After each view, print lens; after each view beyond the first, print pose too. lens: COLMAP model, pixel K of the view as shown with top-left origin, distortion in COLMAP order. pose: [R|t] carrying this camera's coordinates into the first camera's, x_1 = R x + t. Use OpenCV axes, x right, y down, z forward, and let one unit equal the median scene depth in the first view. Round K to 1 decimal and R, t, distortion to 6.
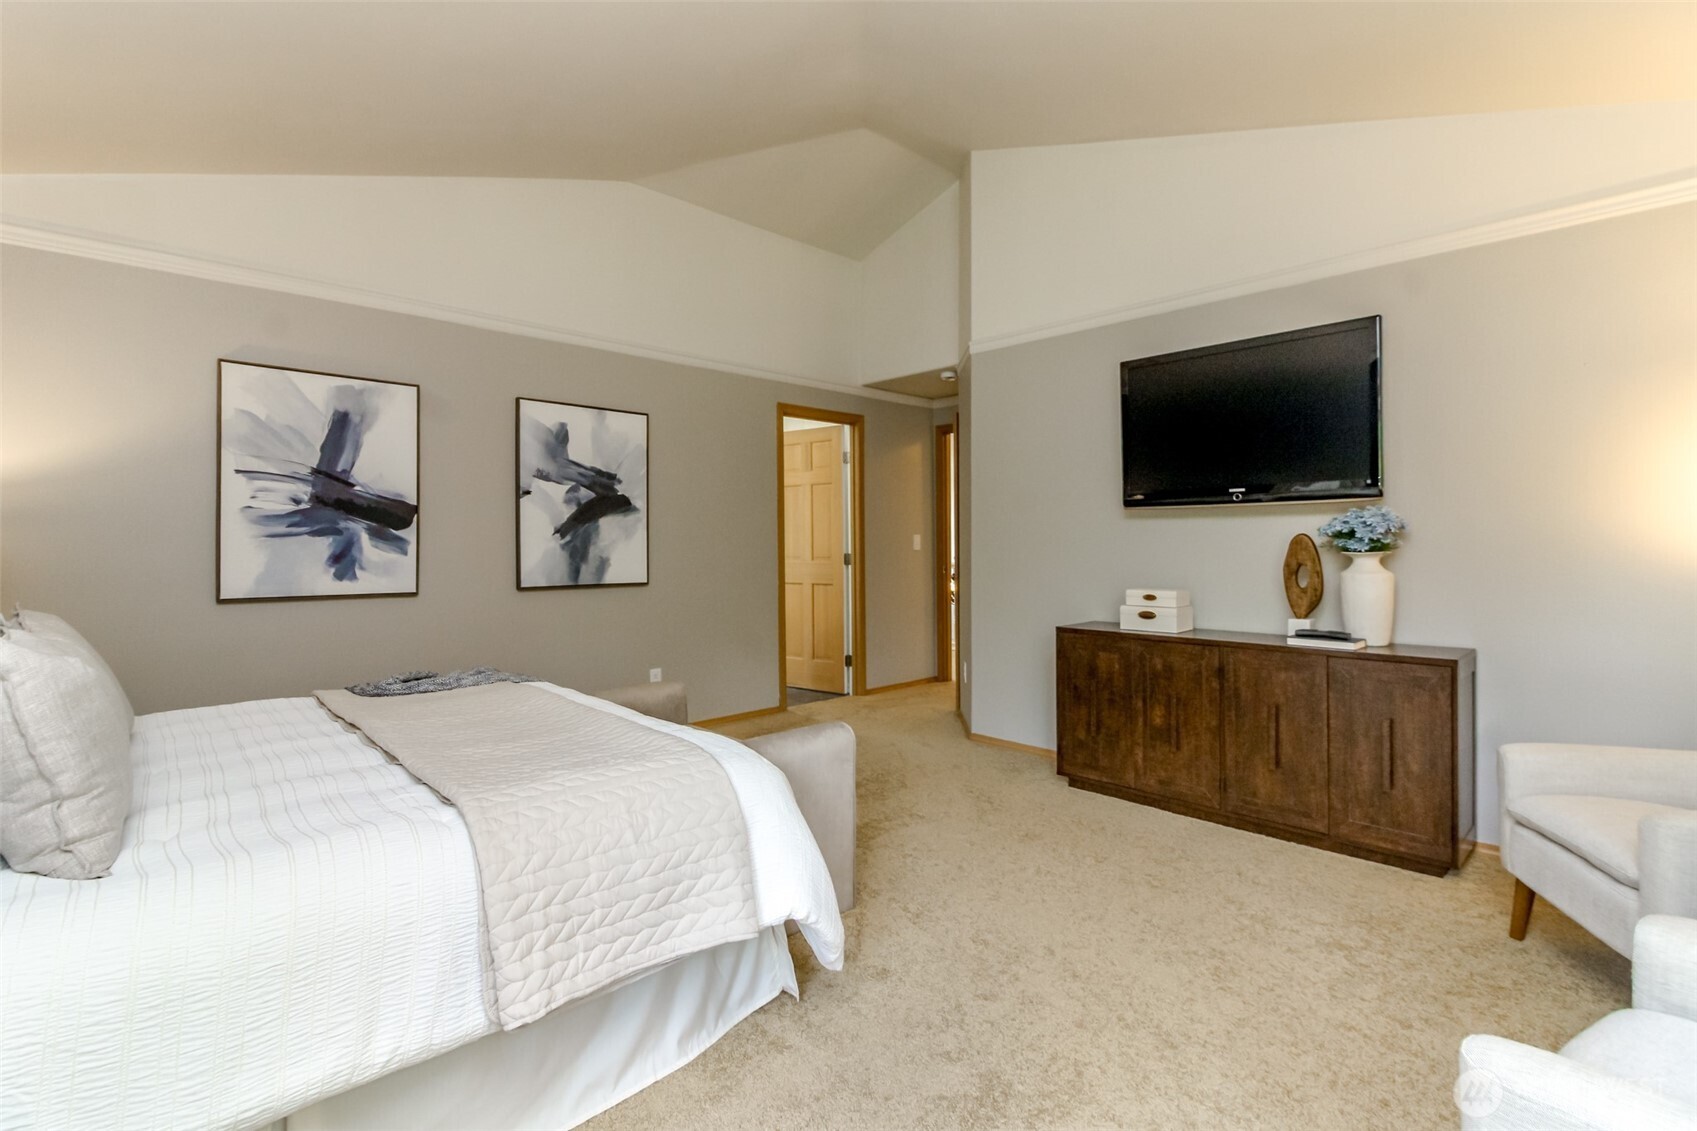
lens RADIAL K [[778.1, 0, 839.0], [0, 778.1, 518.2], [0, 0, 1]] dist [0.009112, -0.000566]
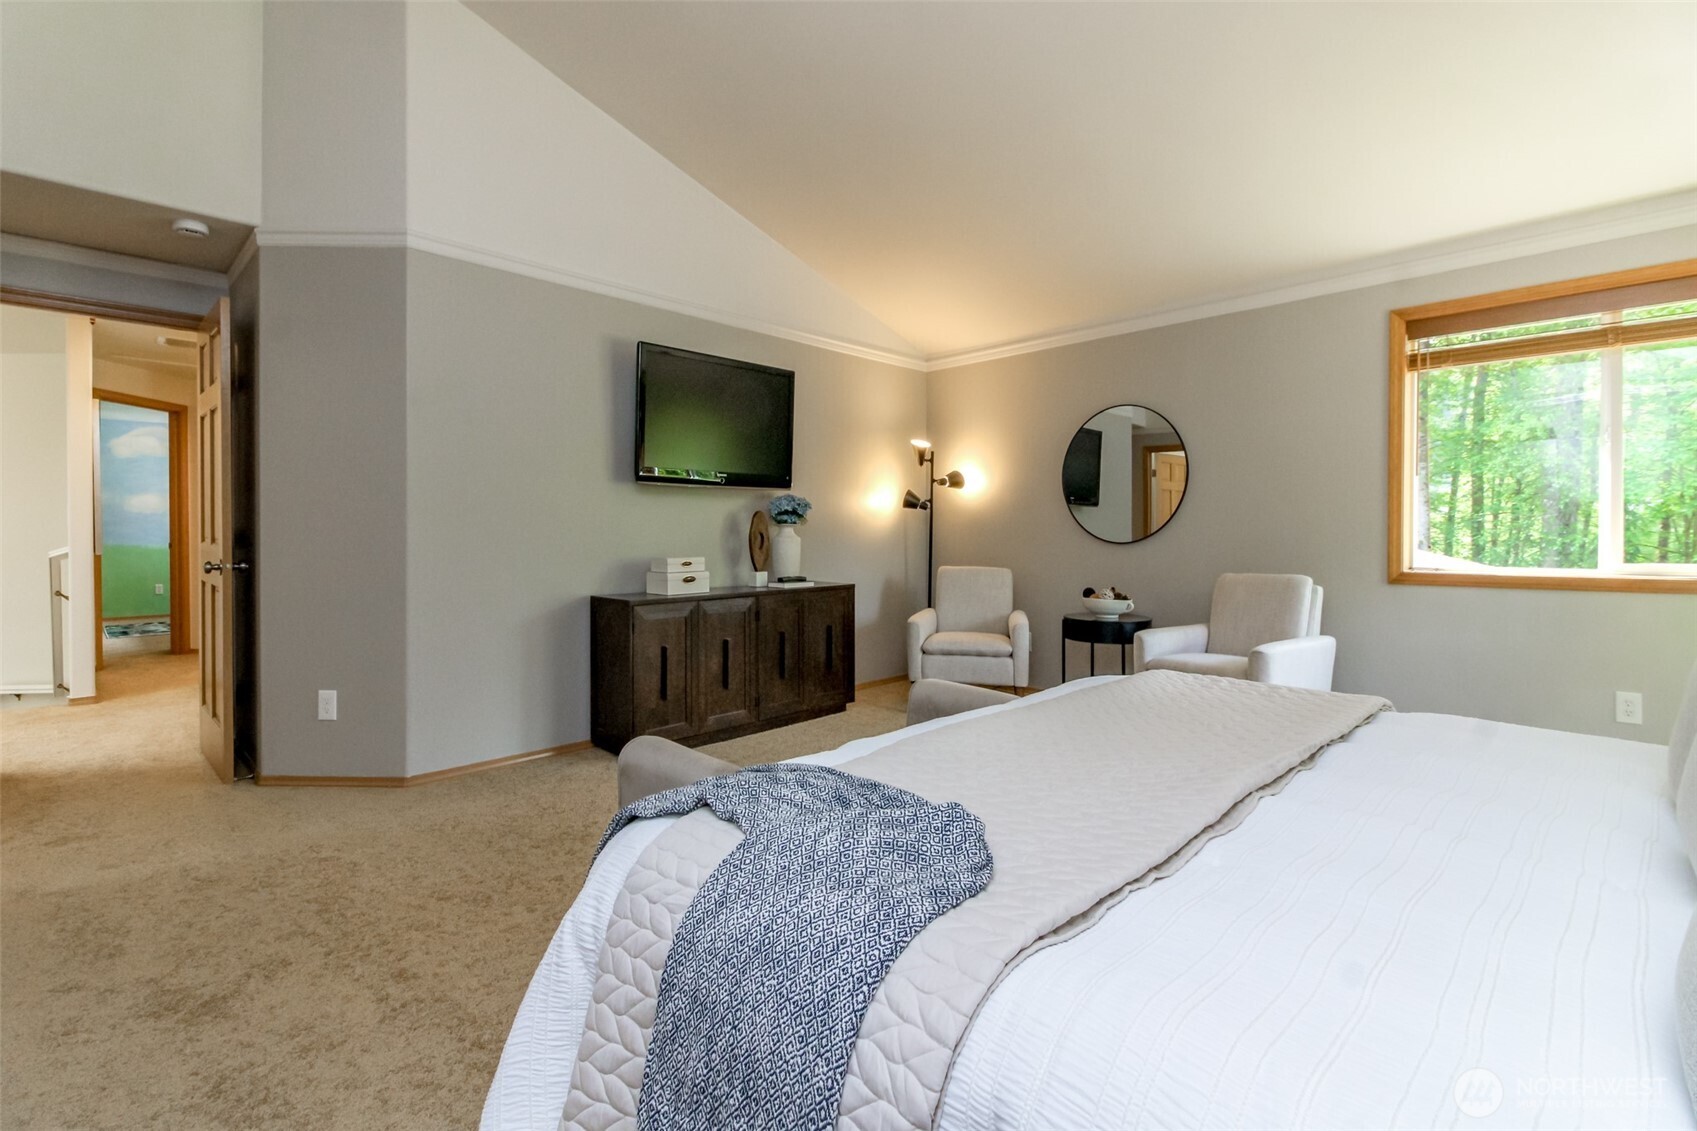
lens RADIAL K [[778.1, 0, 839.0], [0, 778.1, 518.2], [0, 0, 1]] dist [0.009112, -0.000566]
pose [[-0.013772, 0.013289, 0.999817, -0.804988], [-0.039839, 0.999110, -0.013828, 0.047220], [-0.999111, -0.040022, -0.013230, 0.883330]]
